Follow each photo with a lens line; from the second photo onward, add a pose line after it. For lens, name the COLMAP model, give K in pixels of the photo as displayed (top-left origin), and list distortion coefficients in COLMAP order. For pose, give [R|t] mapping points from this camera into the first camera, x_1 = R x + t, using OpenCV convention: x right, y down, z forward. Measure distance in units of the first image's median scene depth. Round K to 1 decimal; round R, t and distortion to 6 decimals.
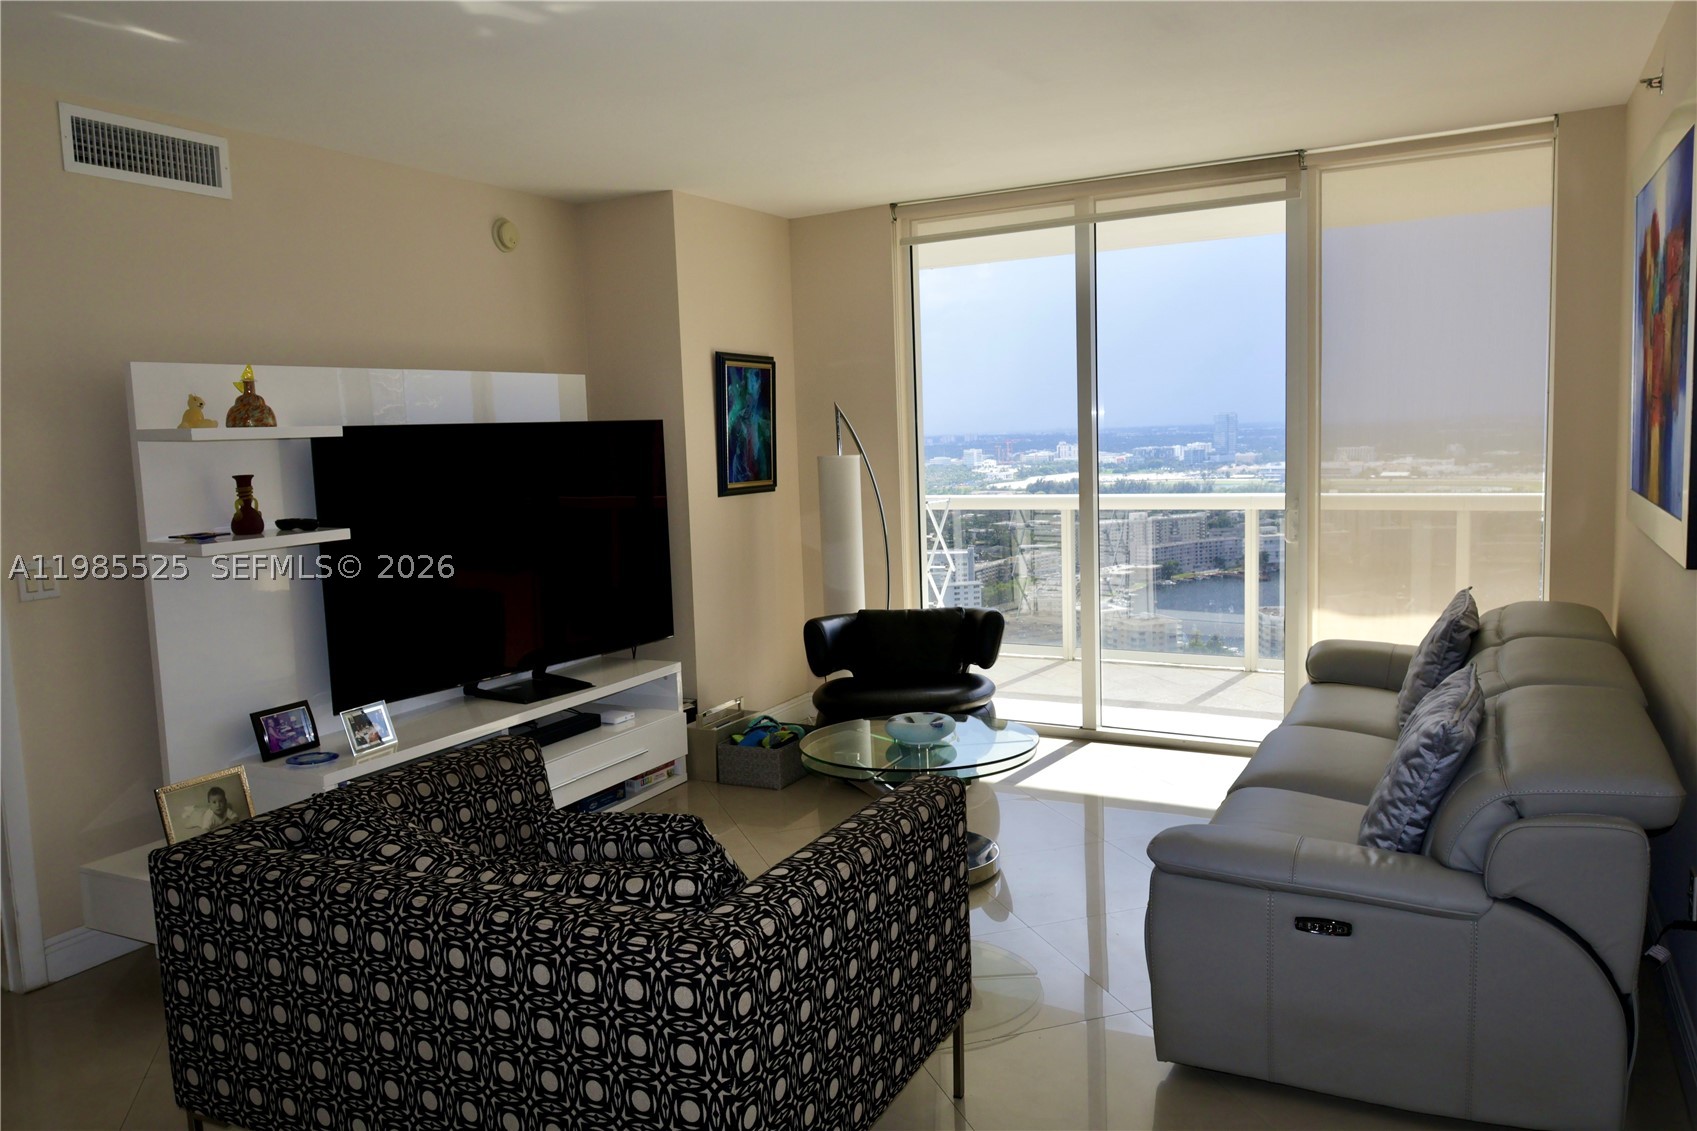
lens RADIAL K [[1269.9, 0, 849.4], [0, 1269.9, 563.3], [0, 0, 1]] dist [-0.006392, -0.004988]
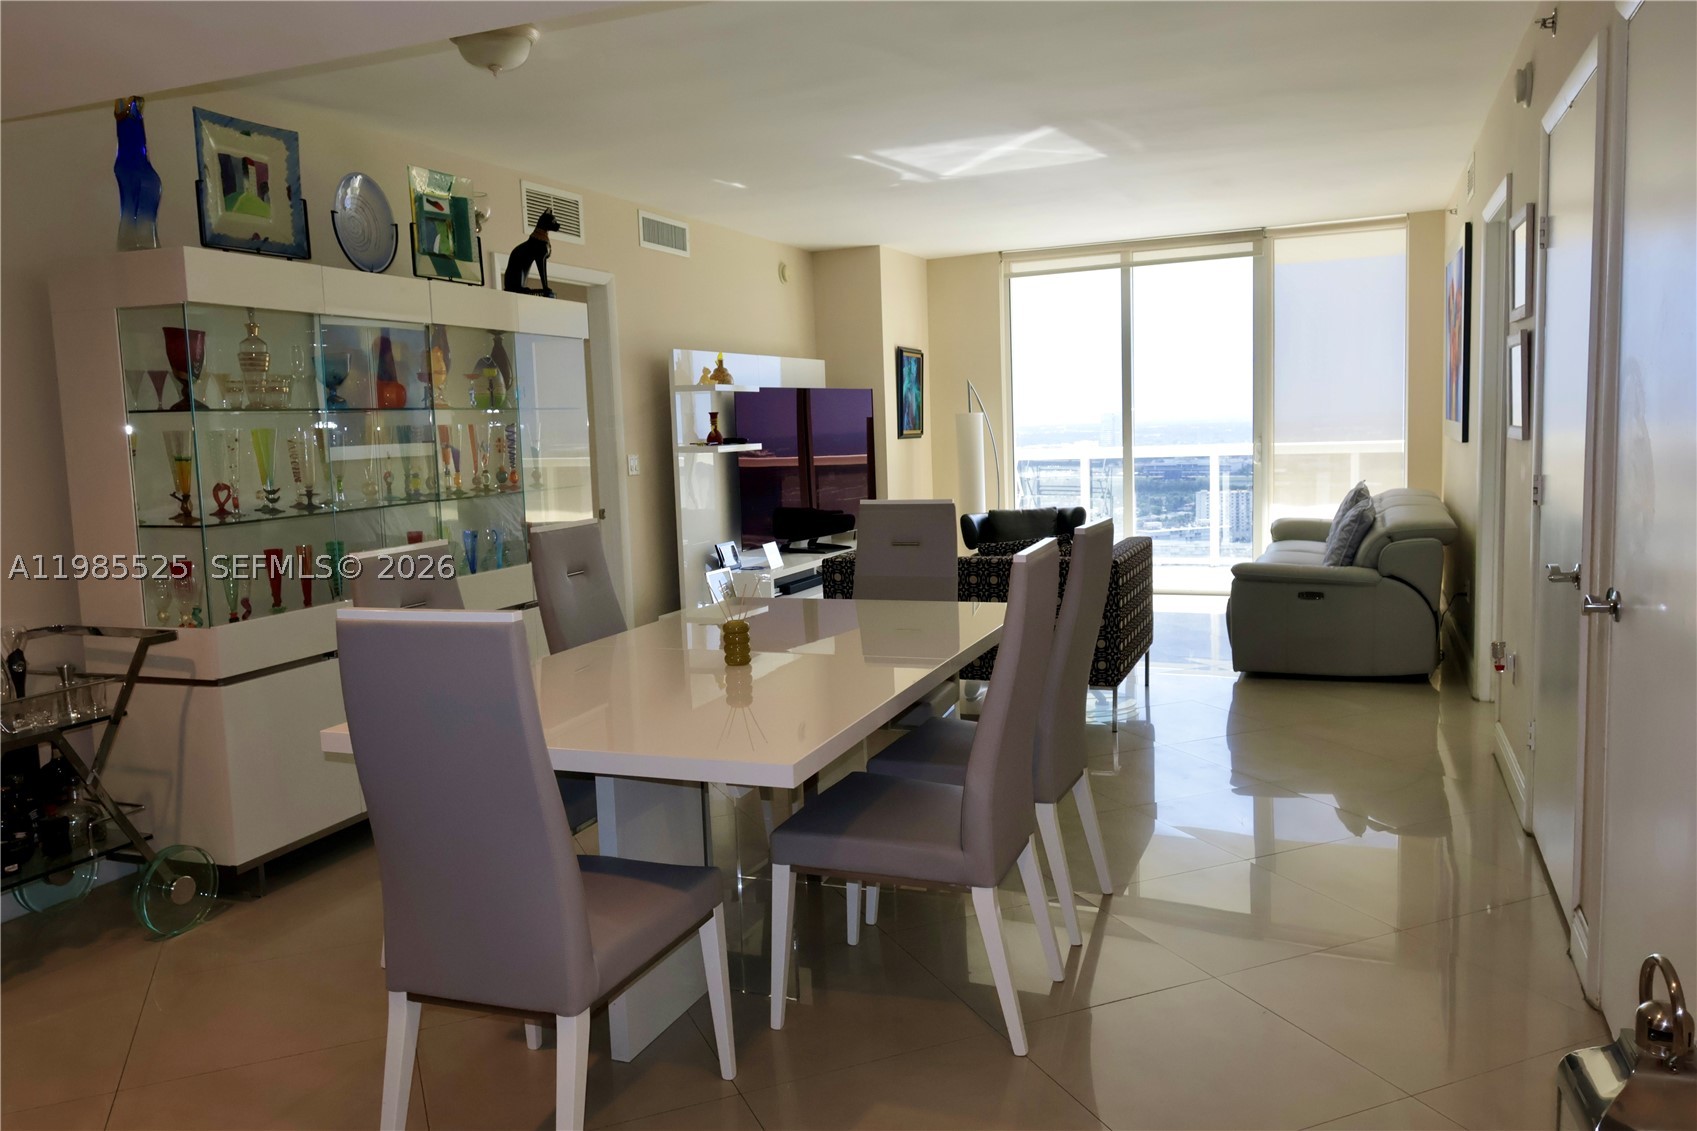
lens RADIAL K [[1269.9, 0, 840.2], [0, 1269.9, 565.6], [0, 0, 1]] dist [-0.006392, -0.004988]
pose [[0.996968, -0.008107, 0.077393, -0.300273], [0.007895, 0.999964, 0.003052, 0.099554], [-0.077415, -0.002431, 0.996996, -0.563601]]
